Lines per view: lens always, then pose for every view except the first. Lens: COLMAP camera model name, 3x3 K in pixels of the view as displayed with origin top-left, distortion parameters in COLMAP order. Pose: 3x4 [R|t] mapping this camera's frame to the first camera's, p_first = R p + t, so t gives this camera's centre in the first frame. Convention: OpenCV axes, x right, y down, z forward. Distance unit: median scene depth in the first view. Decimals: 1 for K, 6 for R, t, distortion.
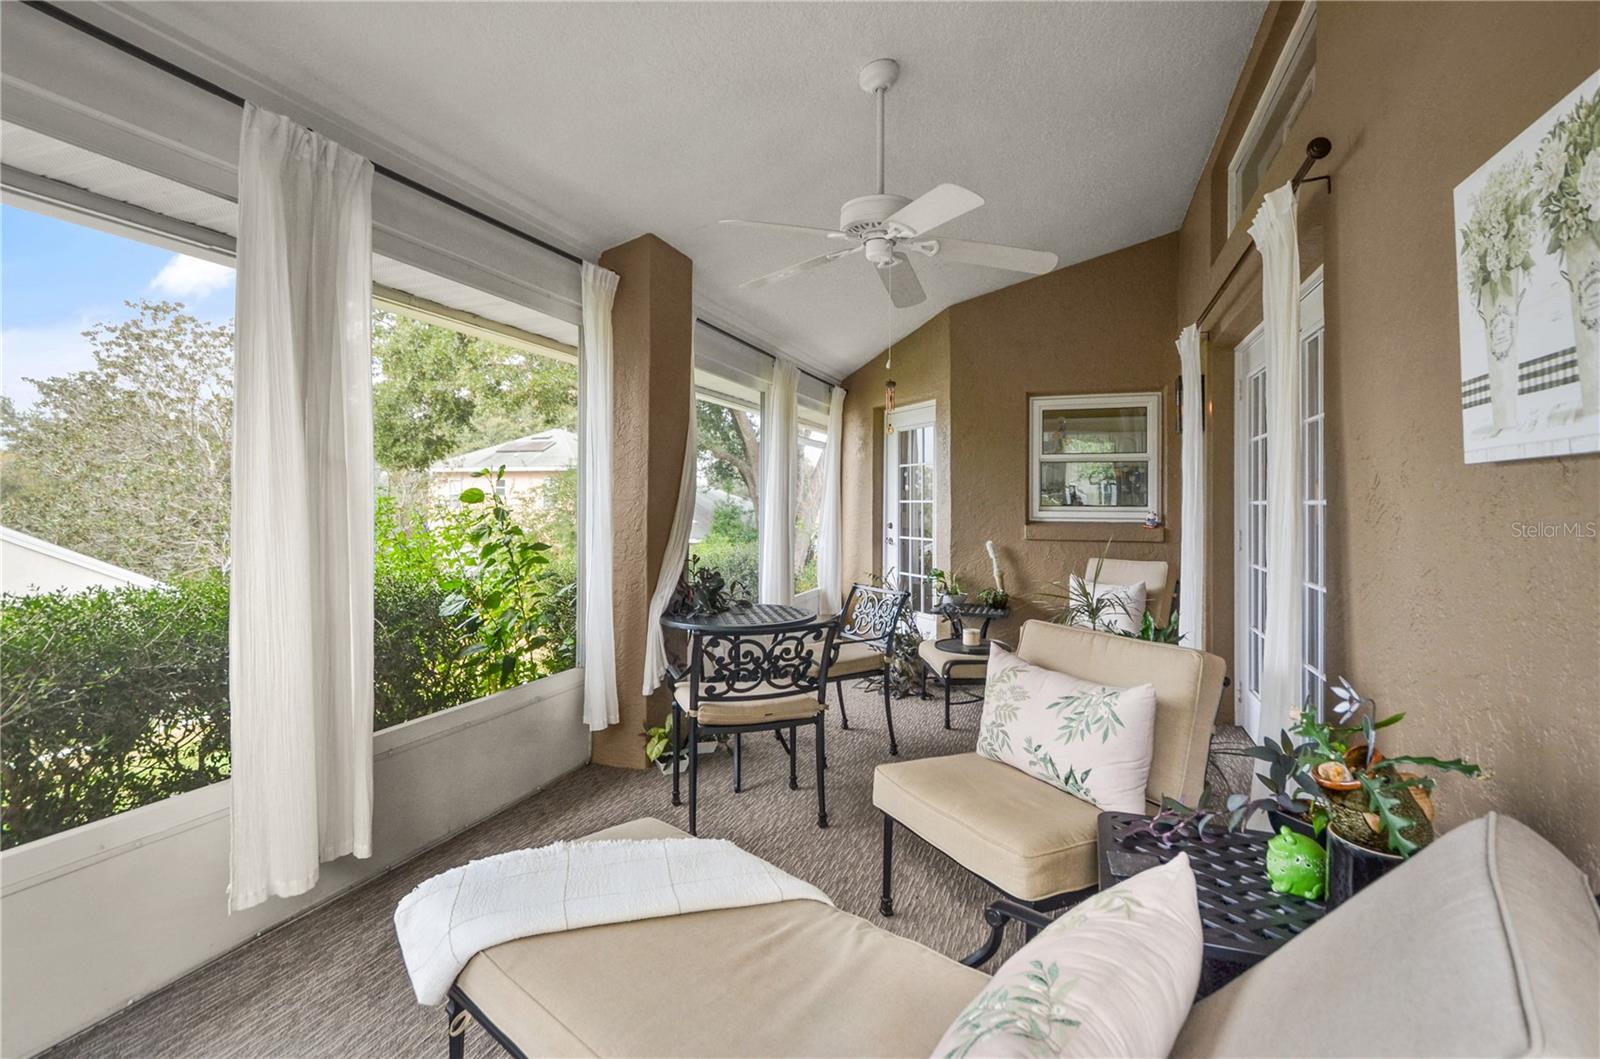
lens RADIAL K [[739.1, 0, 800.3], [0, 739.1, 494.7], [0, 0, 1]] dist [-0.000072, -0.000006]
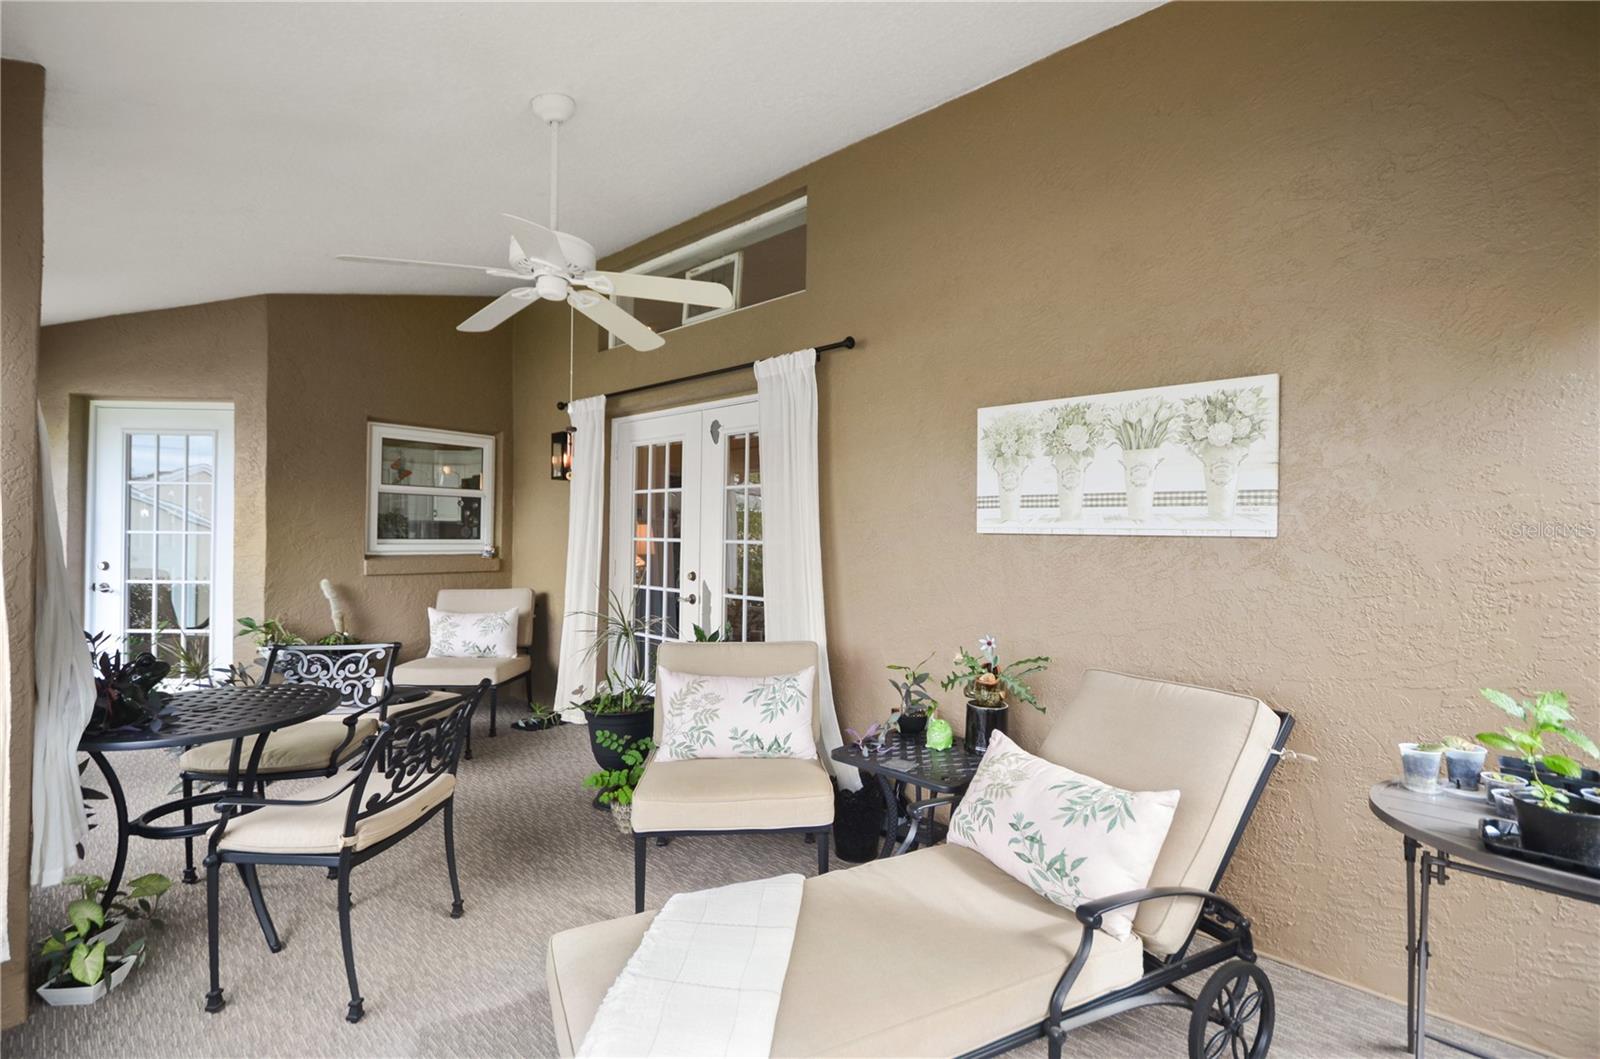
lens RADIAL K [[702.4, 0, 798.7], [0, 702.4, 542.5], [0, 0, 1]] dist [-0.000377, -0.000232]
pose [[0.376240, -0.012103, 0.926443, -0.322356], [-0.021560, 0.999530, 0.021814, -0.012036], [-0.926272, -0.028182, 0.375802, 0.176524]]
